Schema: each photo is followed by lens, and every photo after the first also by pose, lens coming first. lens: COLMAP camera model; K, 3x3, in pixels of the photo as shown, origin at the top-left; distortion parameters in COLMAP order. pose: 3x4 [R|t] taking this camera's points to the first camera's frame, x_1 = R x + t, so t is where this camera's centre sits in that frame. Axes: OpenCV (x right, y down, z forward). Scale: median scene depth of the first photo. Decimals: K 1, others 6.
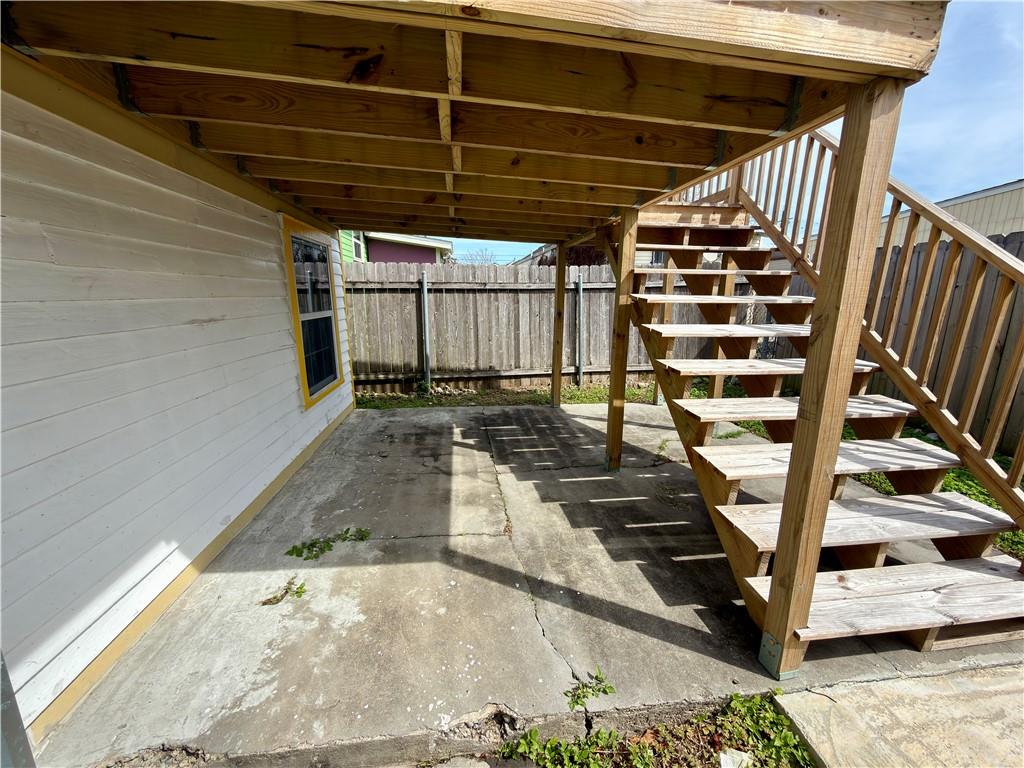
lens RADIAL K [[408.6, 0, 512.0], [0, 408.6, 384.0], [0, 0, 1]] dist [-0.002386, 0.000567]
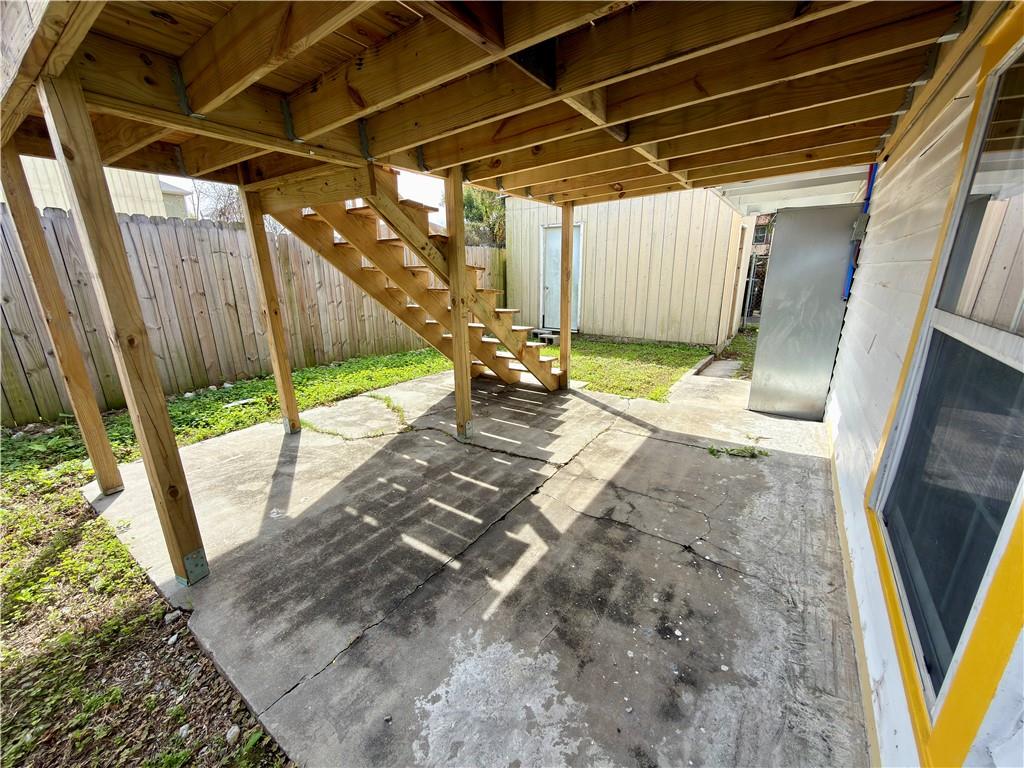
lens RADIAL K [[408.6, 0, 512.0], [0, 408.6, 384.0], [0, 0, 1]] dist [-0.002386, 0.000567]
pose [[-0.745370, -0.179342, 0.642075, -0.473861], [0.148367, 0.894353, 0.422043, -0.320936], [-0.649931, 0.409841, -0.640015, 1.494854]]
